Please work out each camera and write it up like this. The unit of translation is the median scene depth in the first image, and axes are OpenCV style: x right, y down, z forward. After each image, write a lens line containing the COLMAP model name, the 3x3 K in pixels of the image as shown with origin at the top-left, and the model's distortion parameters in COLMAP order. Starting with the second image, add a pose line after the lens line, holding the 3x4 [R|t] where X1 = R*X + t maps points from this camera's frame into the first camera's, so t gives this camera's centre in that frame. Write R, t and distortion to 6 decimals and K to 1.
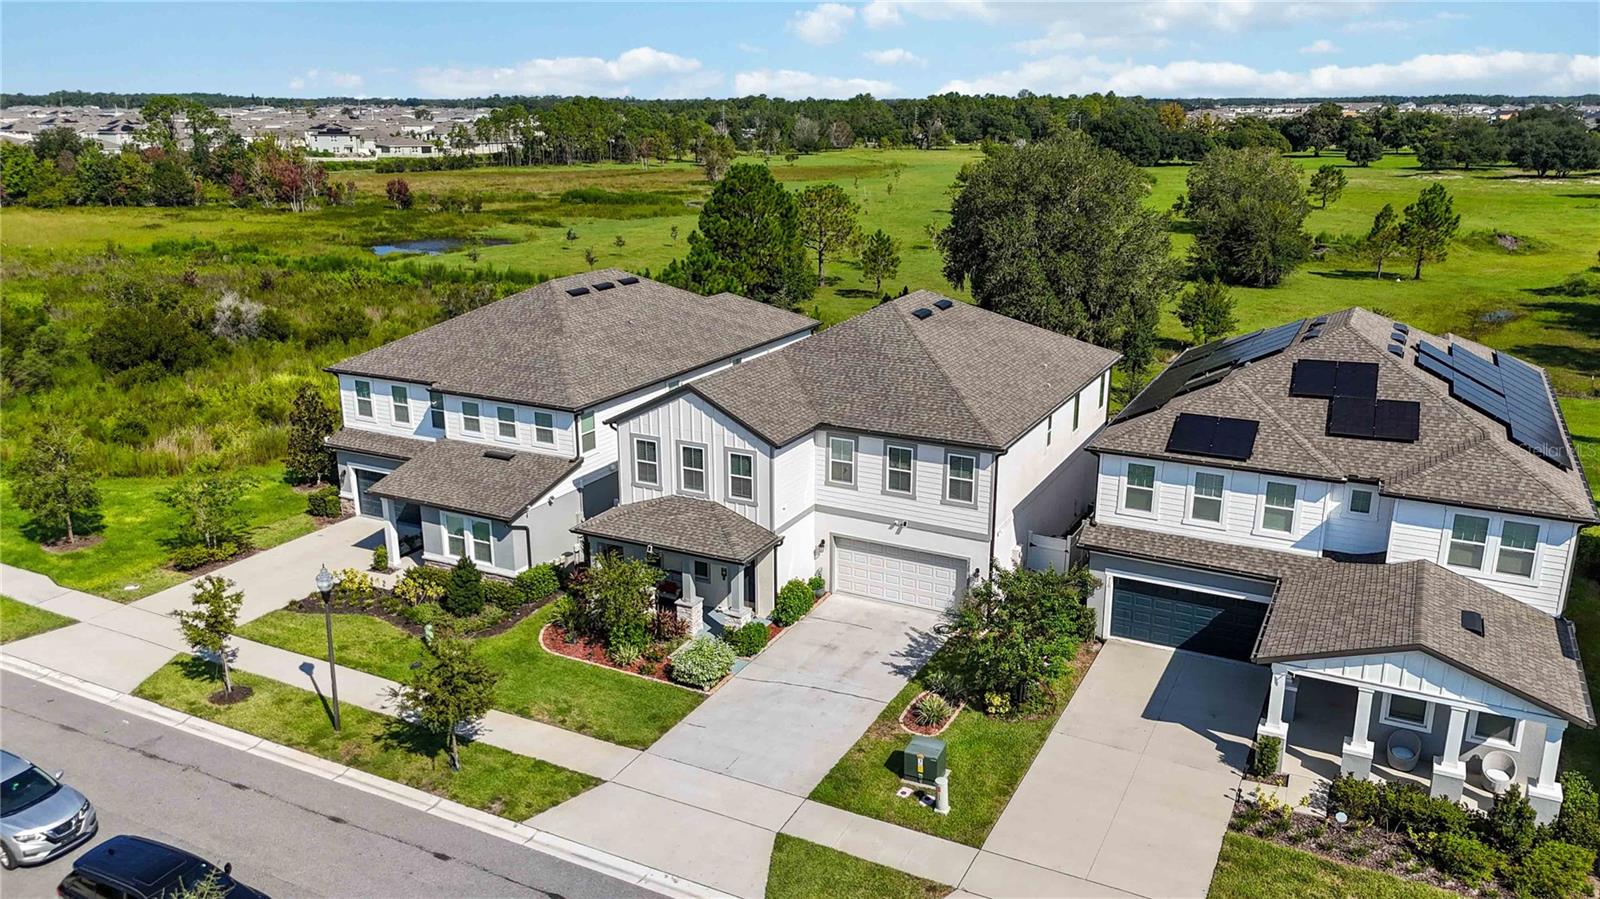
lens RADIAL K [[1100.9, 0, 800.0], [0, 1100.9, 449.5], [0, 0, 1]] dist [0.122607, -0.001252]
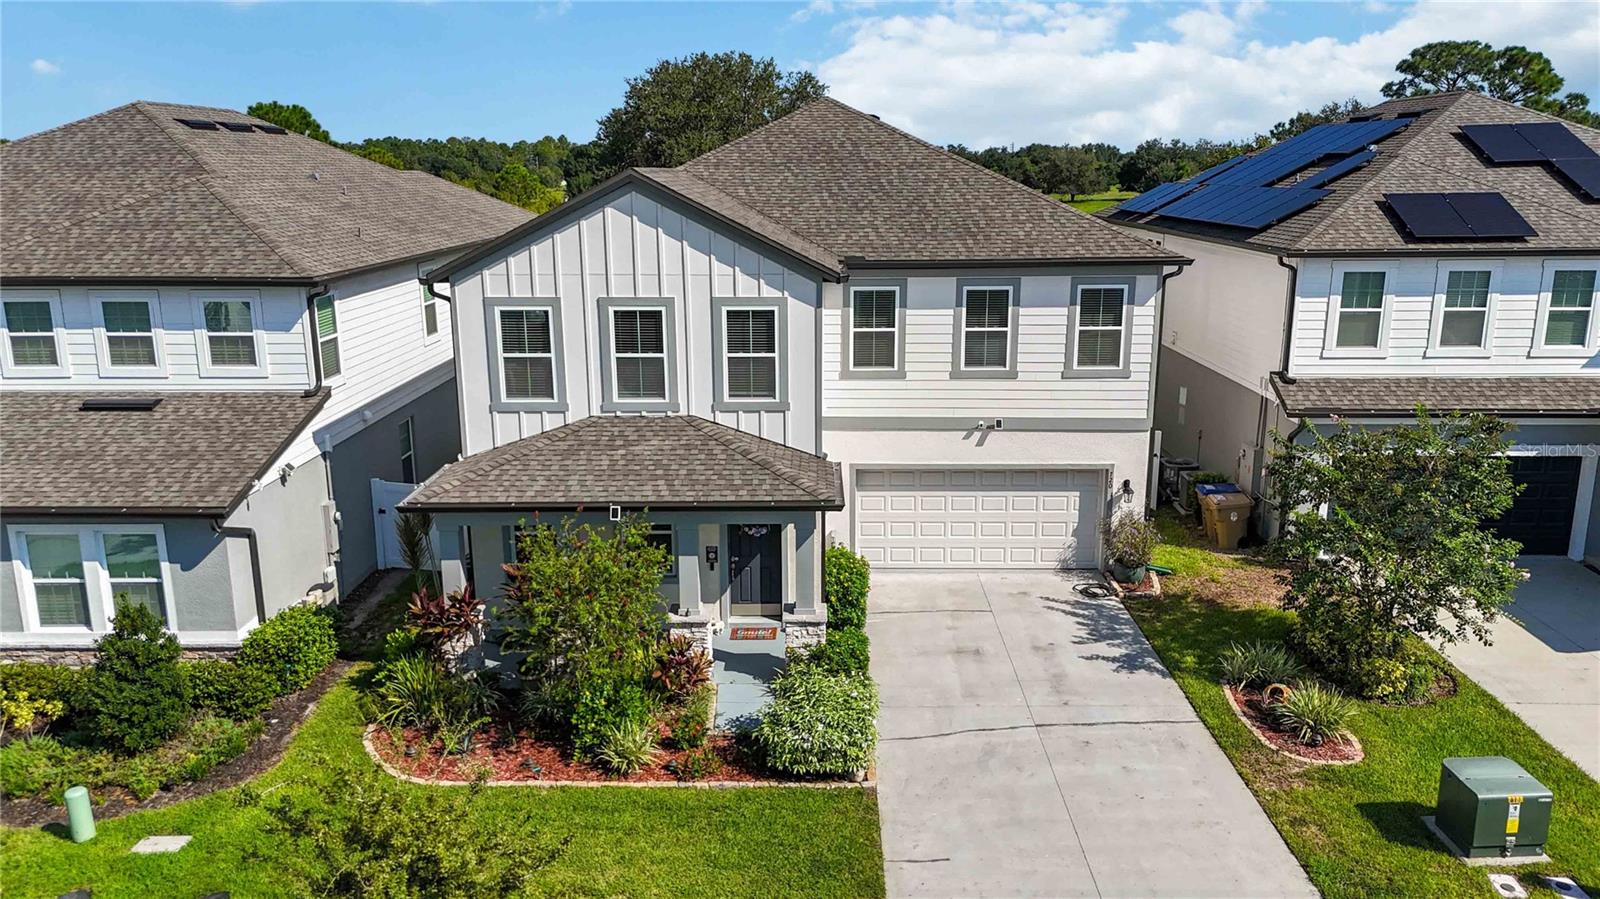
lens RADIAL K [[1143.3, 0, 800.0], [0, 1143.3, 449.5], [0, 0, 1]] dist [0.066702, -0.043351]
pose [[0.900240, -0.110166, 0.421226, -0.251883], [0.126789, 0.991862, -0.011563, 0.074458], [-0.416525, 0.063816, 0.906882, 0.499887]]
